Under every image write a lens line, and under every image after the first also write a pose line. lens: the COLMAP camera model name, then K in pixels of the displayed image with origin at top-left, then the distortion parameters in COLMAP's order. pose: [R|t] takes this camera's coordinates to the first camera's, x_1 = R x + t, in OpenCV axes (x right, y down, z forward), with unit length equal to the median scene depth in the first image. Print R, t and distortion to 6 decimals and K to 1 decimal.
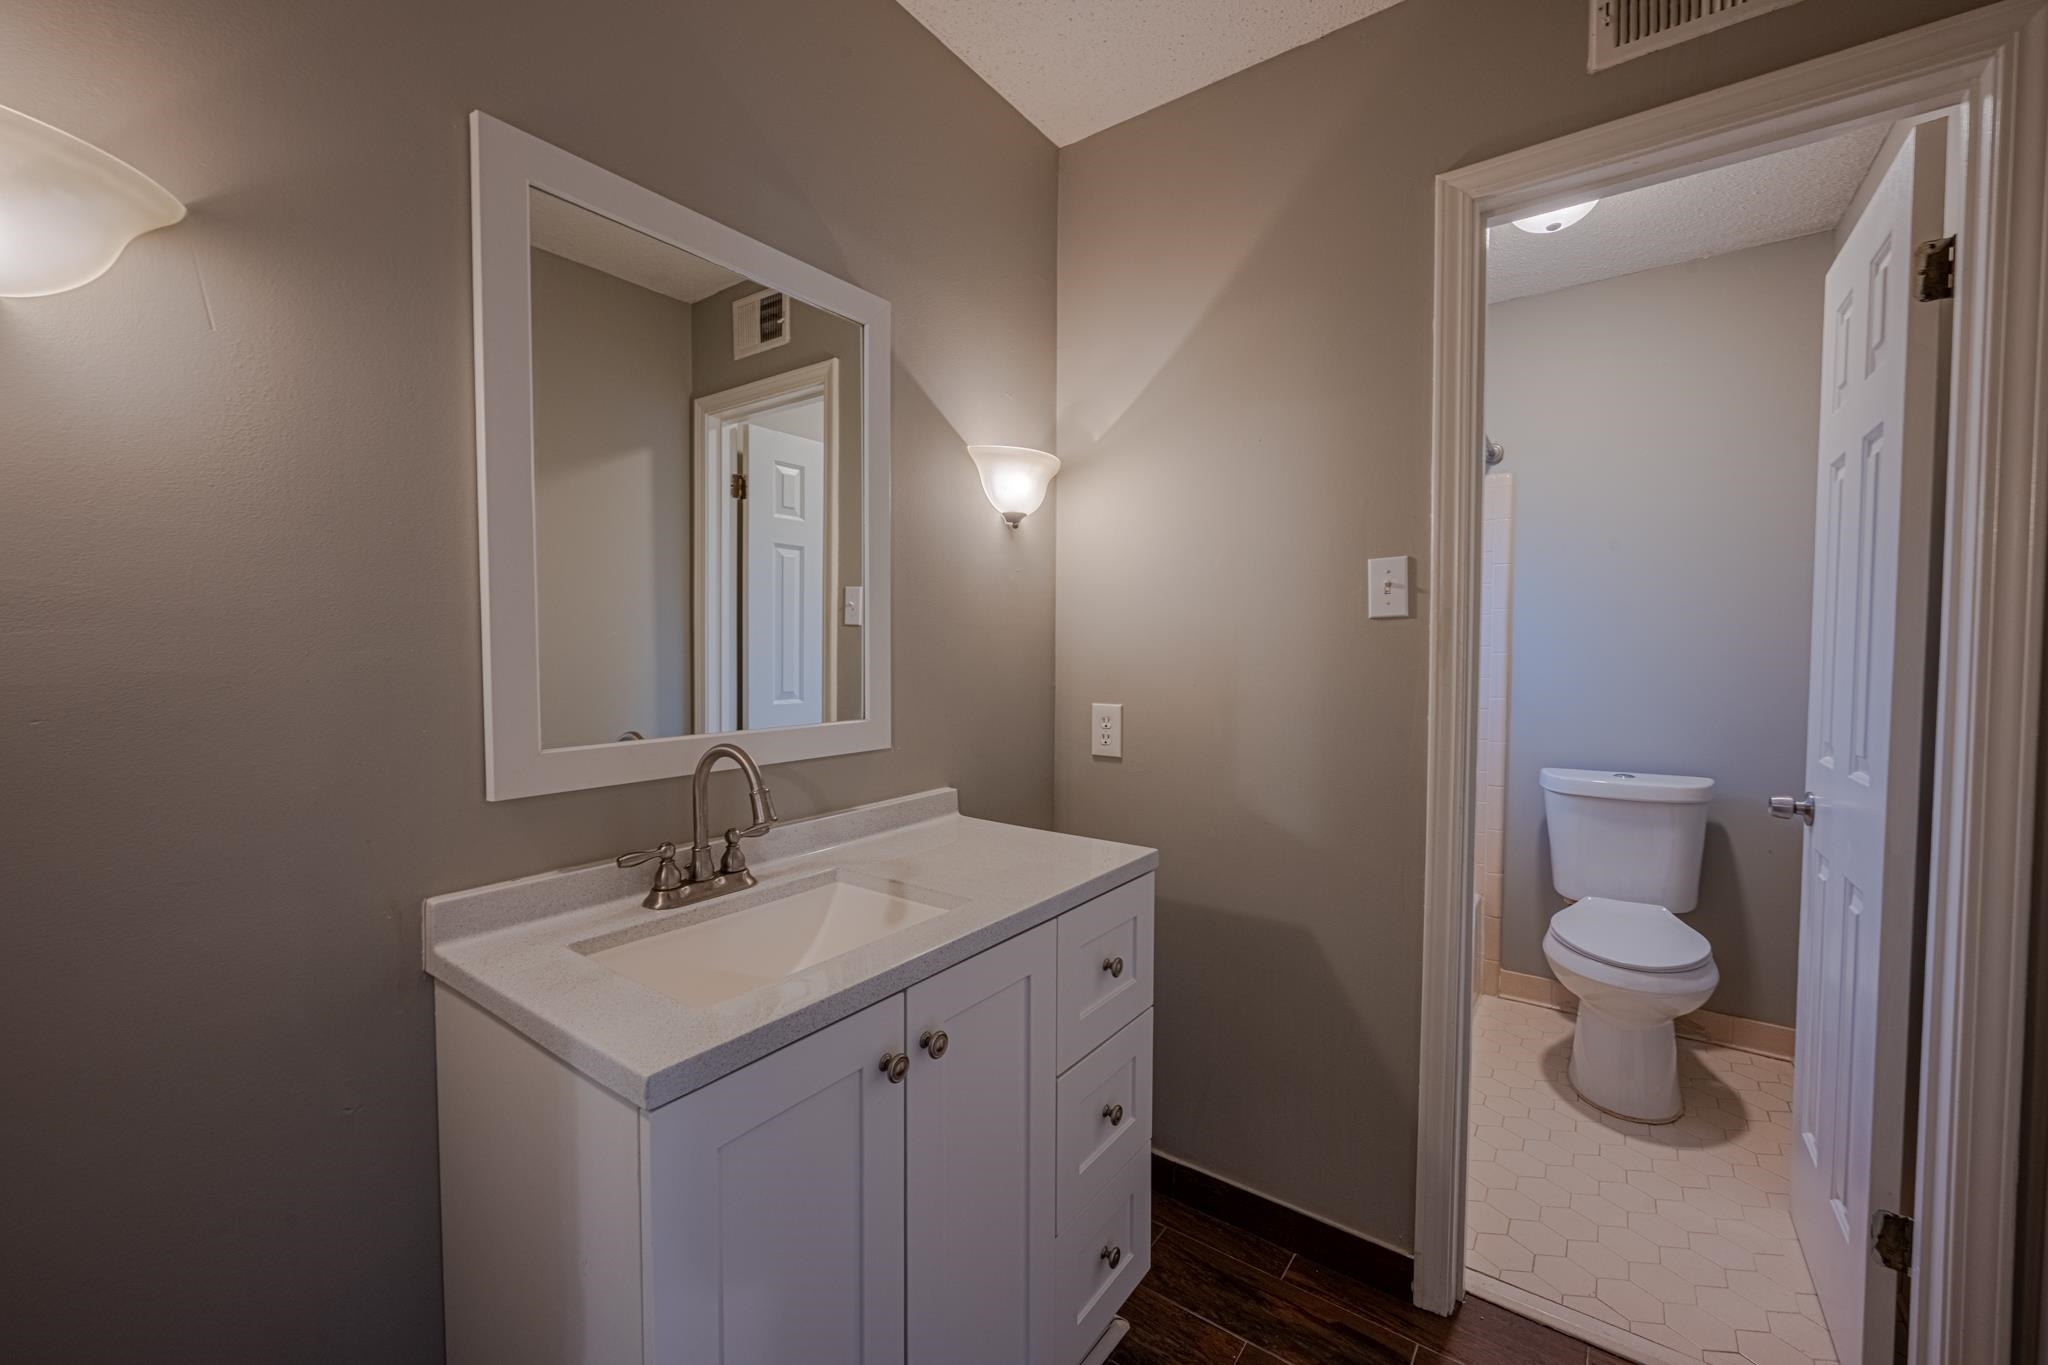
lens RADIAL K [[834.3, 0, 1029.0], [0, 834.3, 682.1], [0, 0, 1]] dist [0.012779, -0.000121]
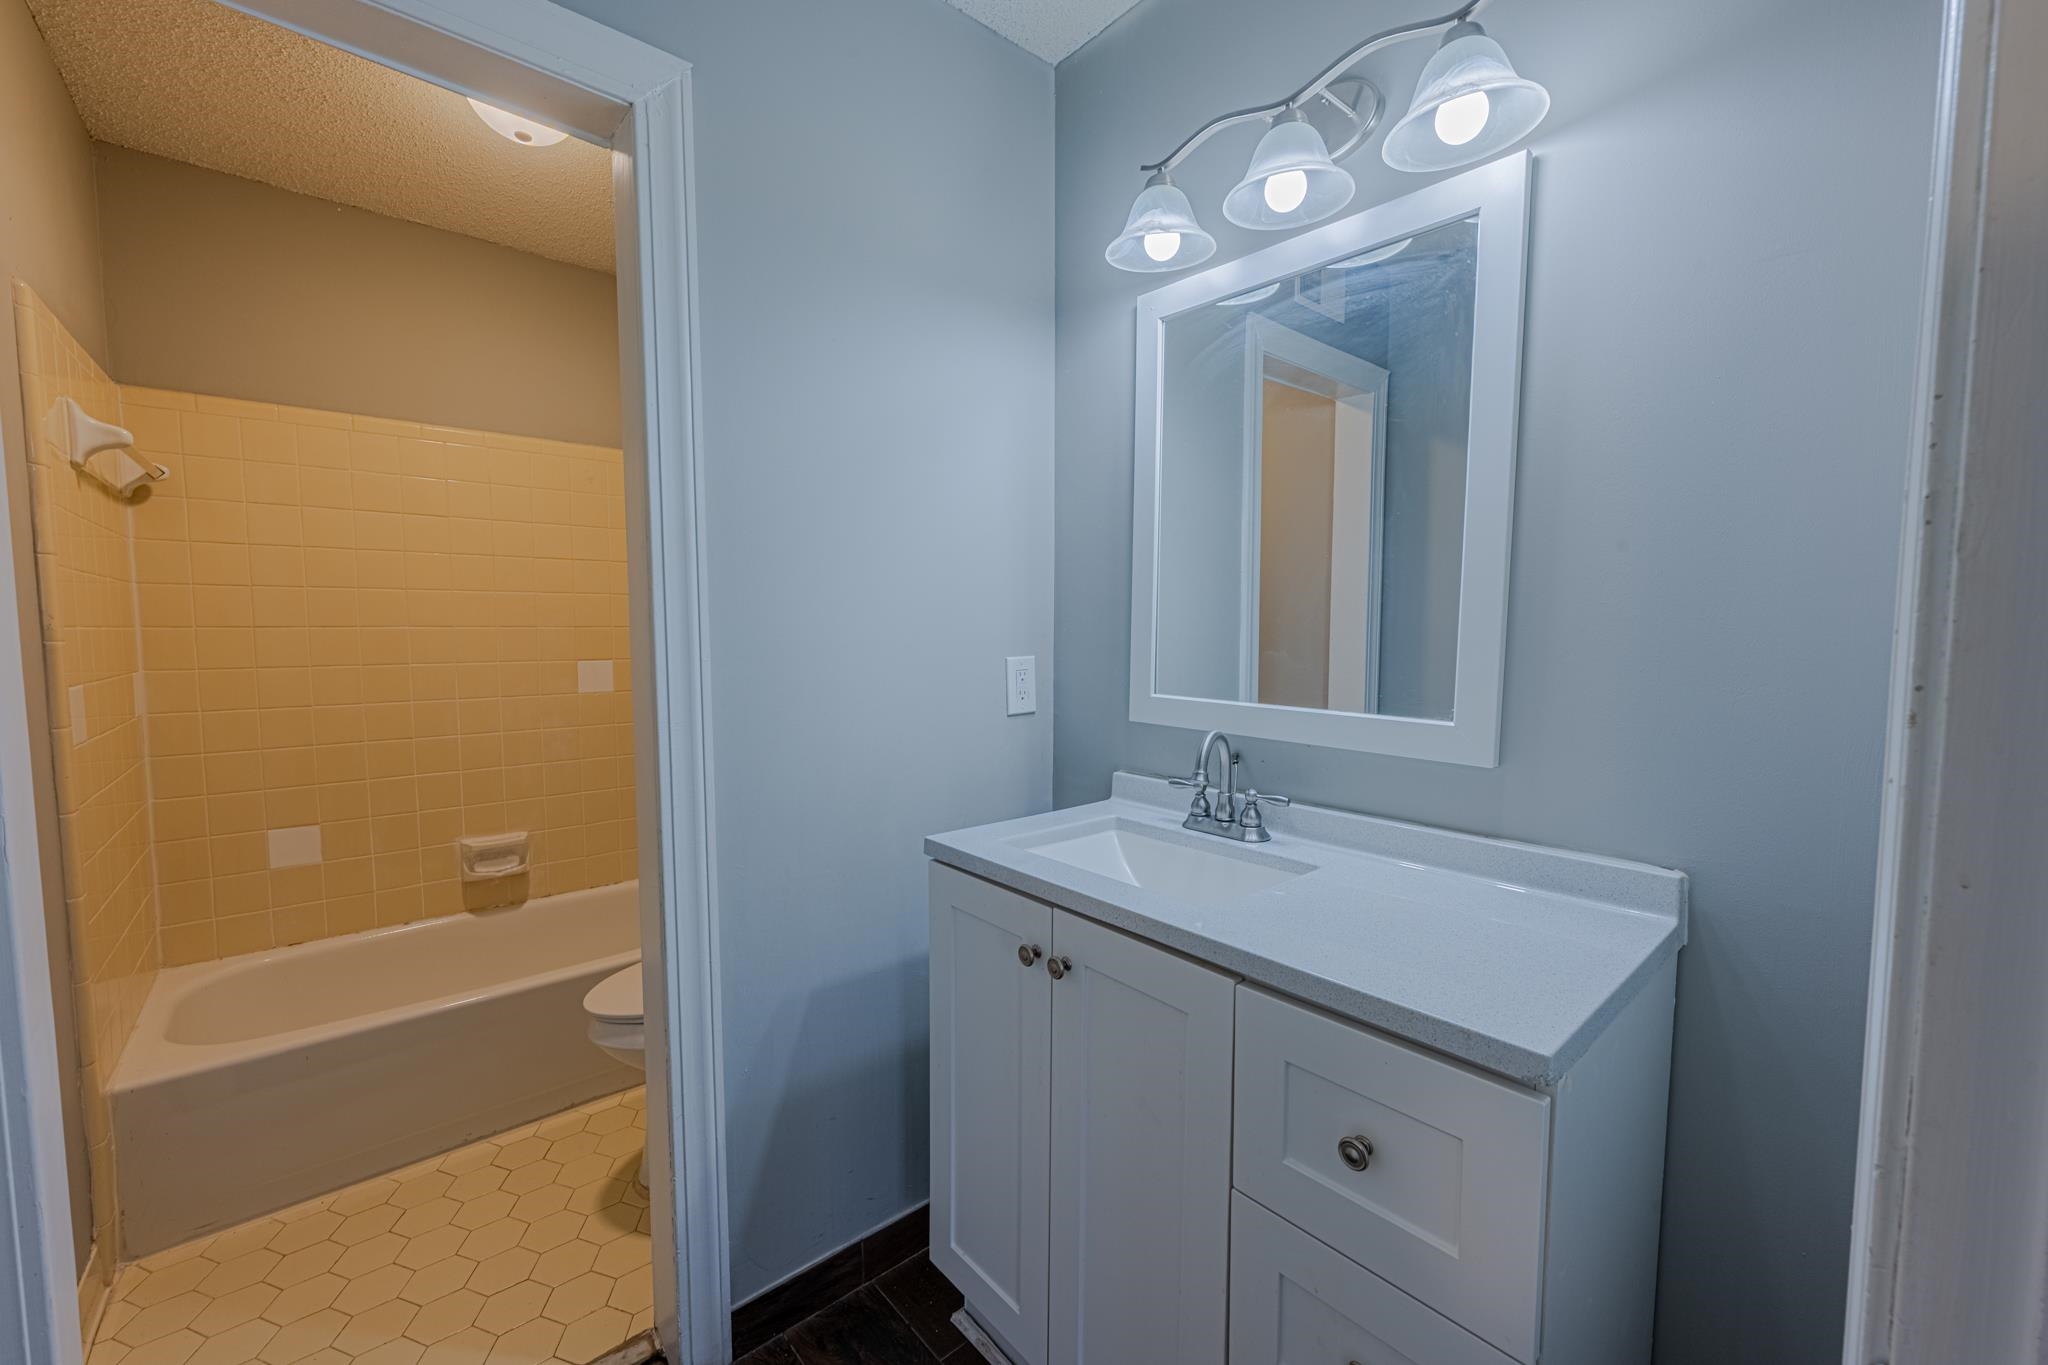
lens RADIAL K [[834.3, 0, 1029.0], [0, 834.3, 682.1], [0, 0, 1]] dist [0.012779, -0.000121]
pose [[-0.234397, 0.031484, -0.971631, 0.973042], [-0.085010, 0.994983, 0.052748, 0.001888], [0.968417, 0.094962, -0.230545, 1.196285]]
